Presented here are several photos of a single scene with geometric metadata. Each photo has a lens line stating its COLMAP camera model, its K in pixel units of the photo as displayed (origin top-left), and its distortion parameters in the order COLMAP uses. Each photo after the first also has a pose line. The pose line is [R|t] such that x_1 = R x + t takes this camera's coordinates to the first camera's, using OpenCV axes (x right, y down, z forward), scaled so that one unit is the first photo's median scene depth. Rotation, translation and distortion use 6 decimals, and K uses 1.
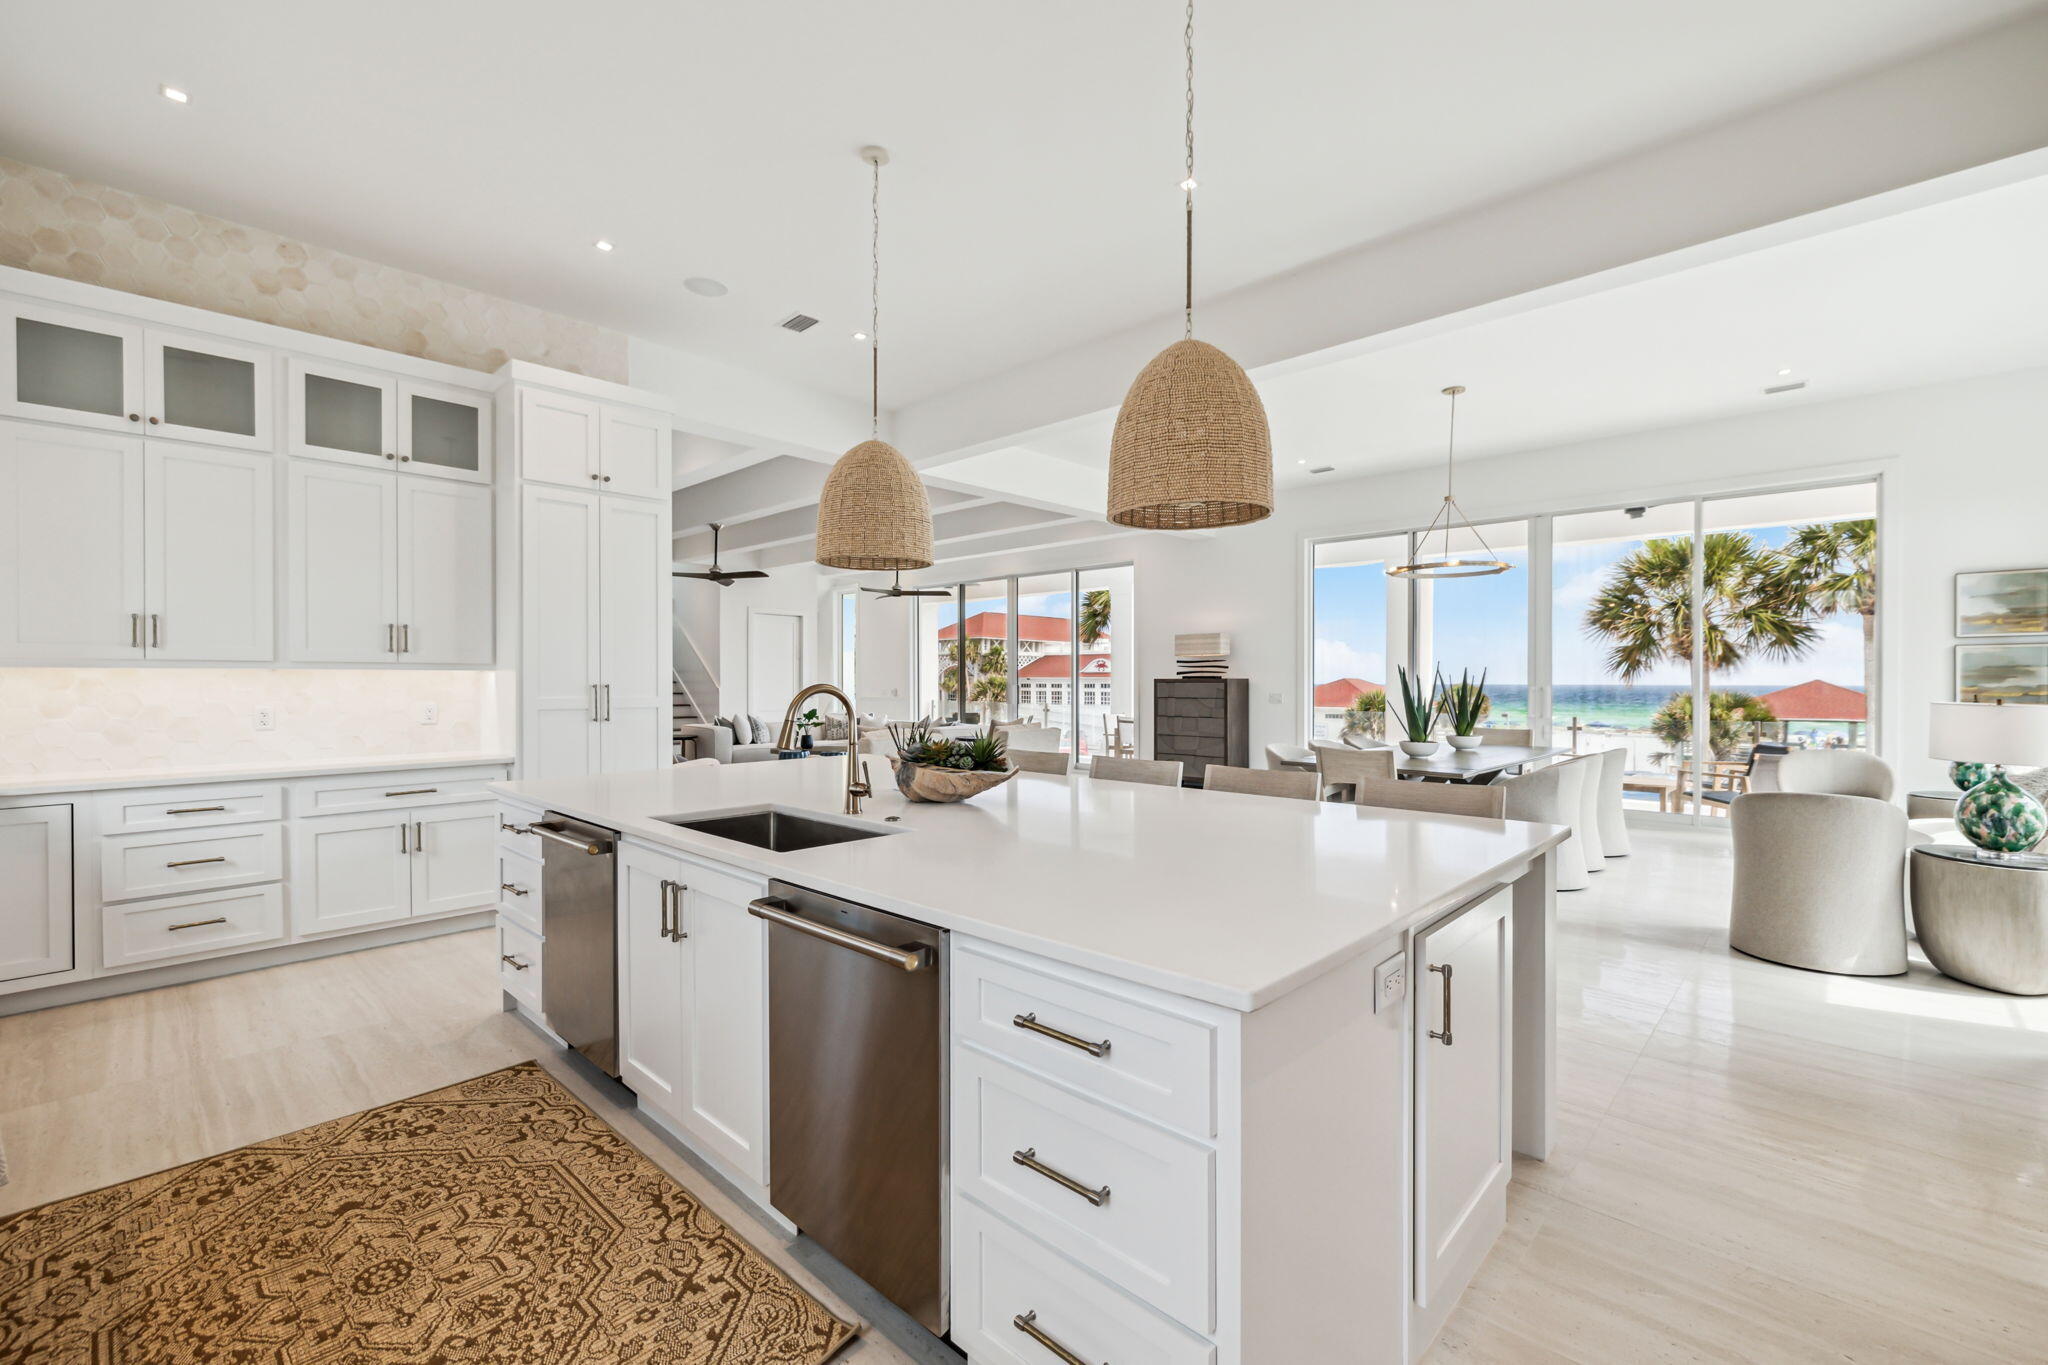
lens RADIAL K [[870.4, 0, 1024.0], [0, 870.4, 682.5], [0, 0, 1]] dist [0.000325, 0.000220]
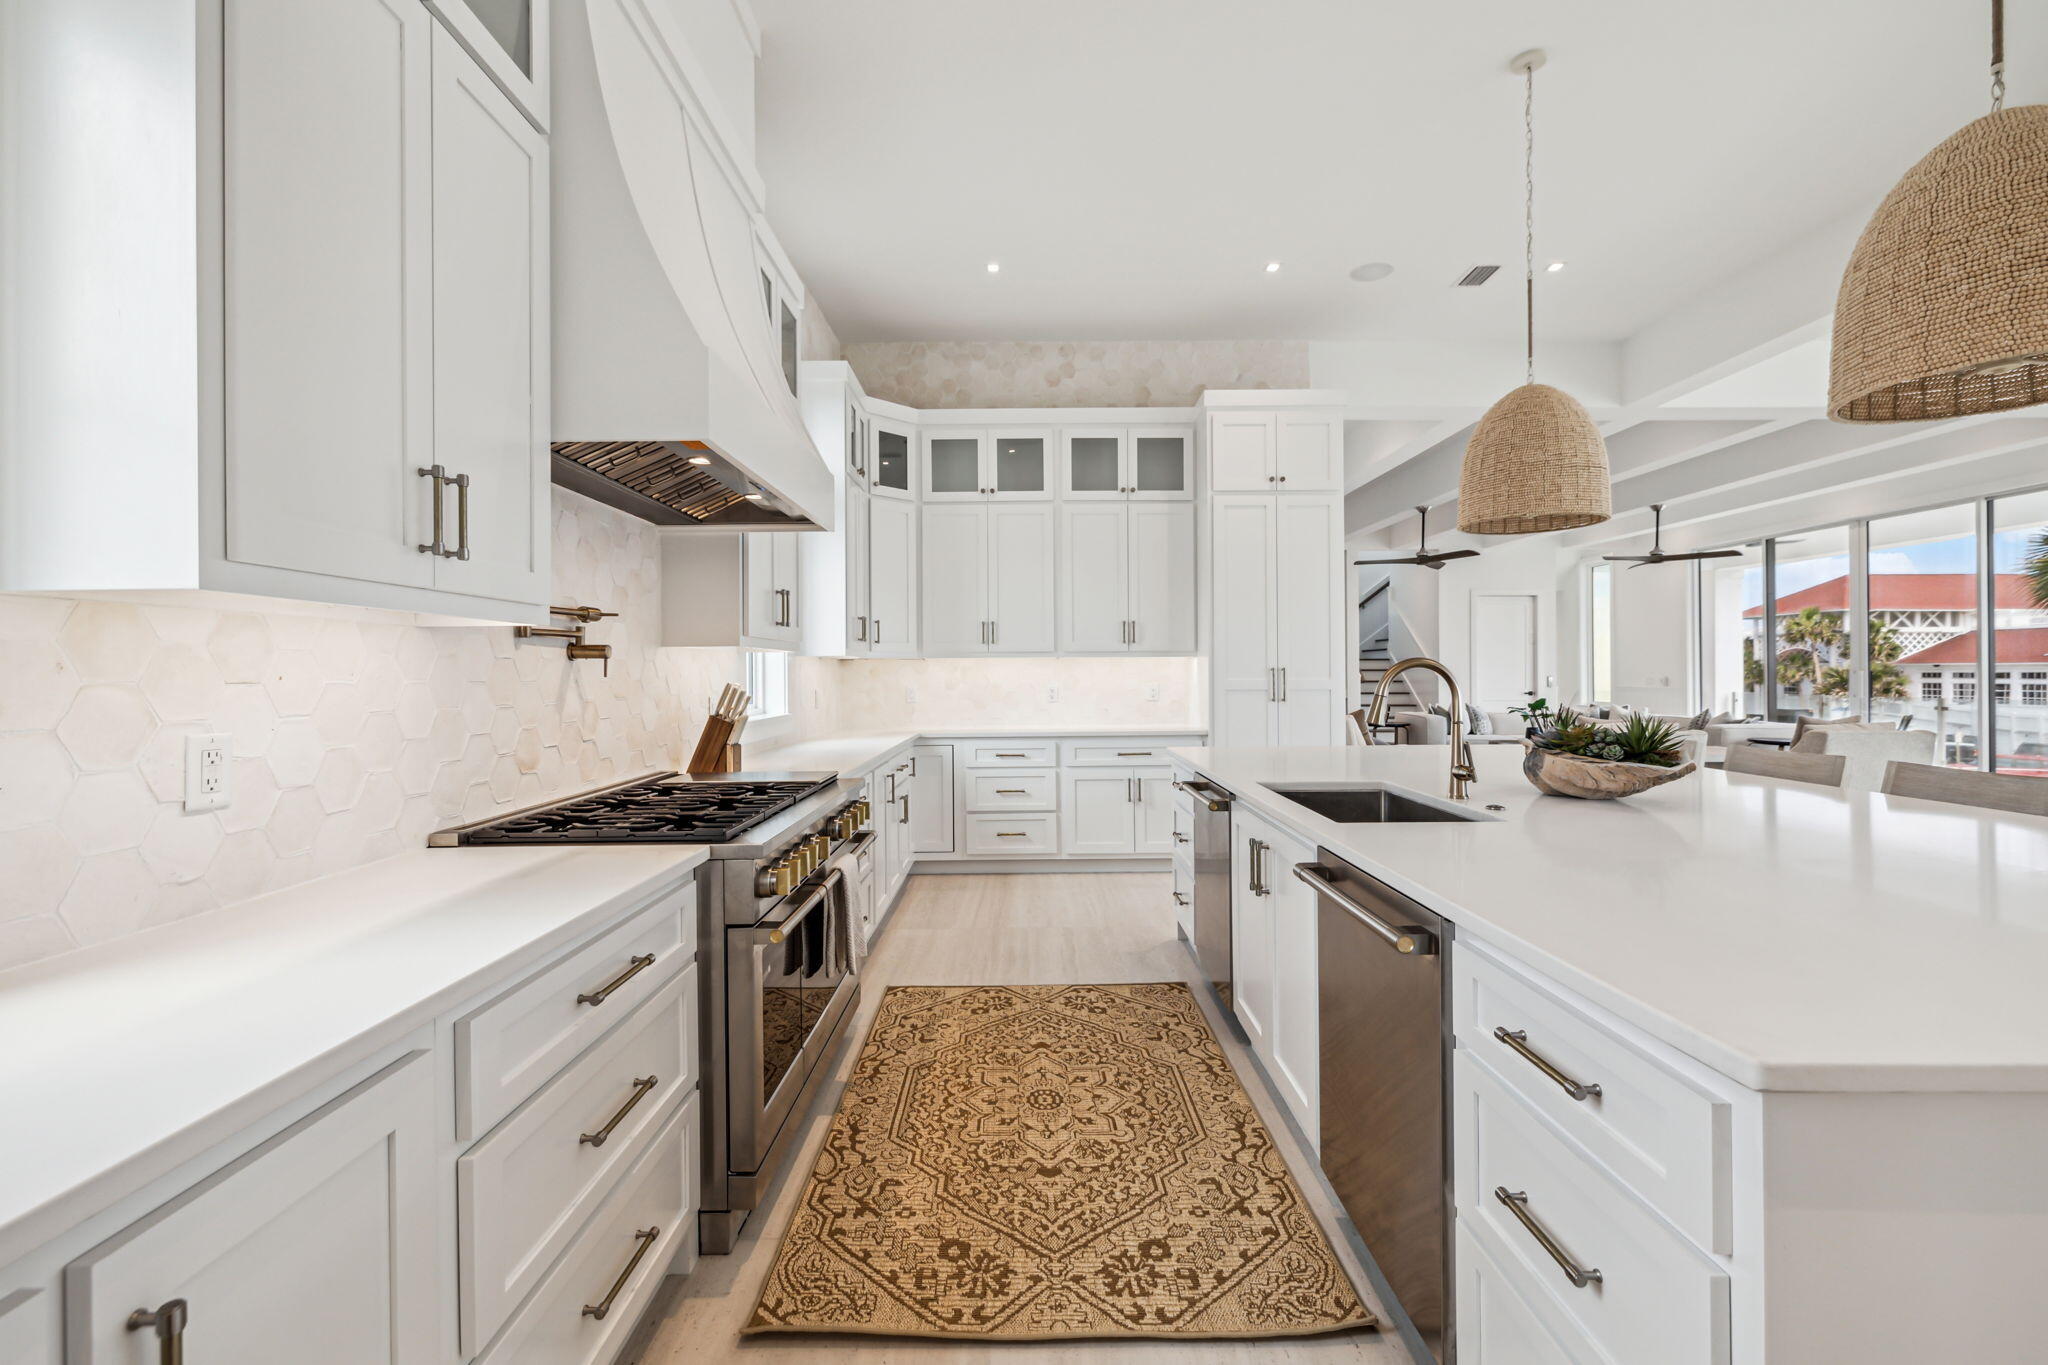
lens RADIAL K [[866.1, 0, 1027.6], [0, 866.1, 671.1], [0, 0, 1]] dist [-0.000769, -0.000067]
pose [[0.687641, -0.005801, -0.726028, 0.161238], [0.003376, 0.999983, -0.004792, 0.019518], [0.726043, 0.000845, 0.687649, 0.043670]]
